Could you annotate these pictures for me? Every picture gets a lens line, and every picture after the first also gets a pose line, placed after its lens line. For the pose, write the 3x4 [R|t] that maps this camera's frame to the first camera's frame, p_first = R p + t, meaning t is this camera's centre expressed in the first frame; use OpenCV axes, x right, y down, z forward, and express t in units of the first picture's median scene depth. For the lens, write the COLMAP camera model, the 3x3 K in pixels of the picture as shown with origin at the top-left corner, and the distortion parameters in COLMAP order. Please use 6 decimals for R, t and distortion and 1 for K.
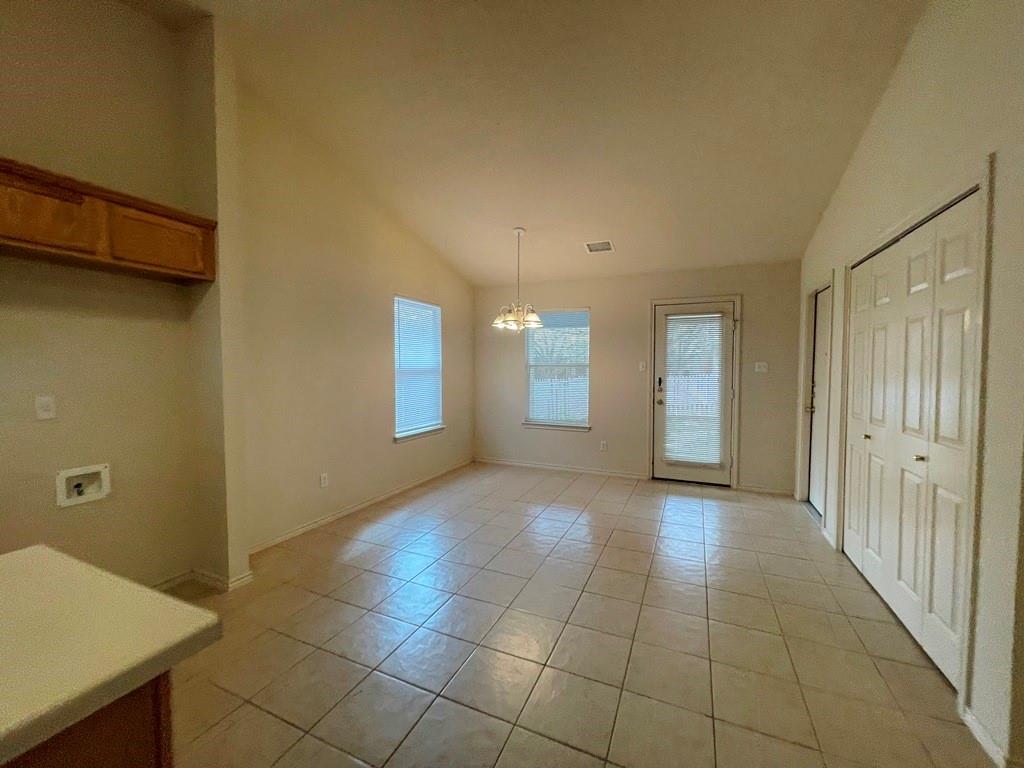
lens RADIAL K [[415.3, 0, 512.5], [0, 415.3, 382.1], [0, 0, 1]] dist [0.000361, 0.000104]
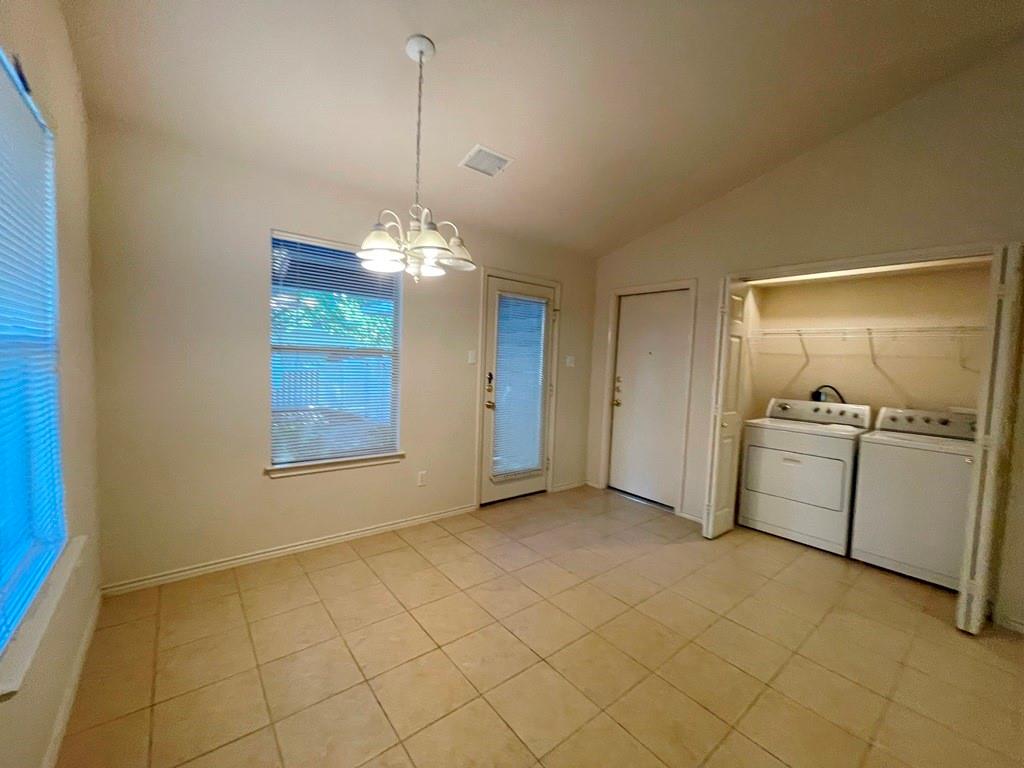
lens RADIAL K [[425.1, 0, 510.5], [0, 425.1, 384.9], [0, 0, 1]] dist [-0.019481, 0.016715]
pose [[0.467169, -0.041028, 0.883216, -0.335508], [-0.003401, 0.998832, 0.048197, -0.028516], [-0.884162, -0.025520, 0.466484, 0.651389]]
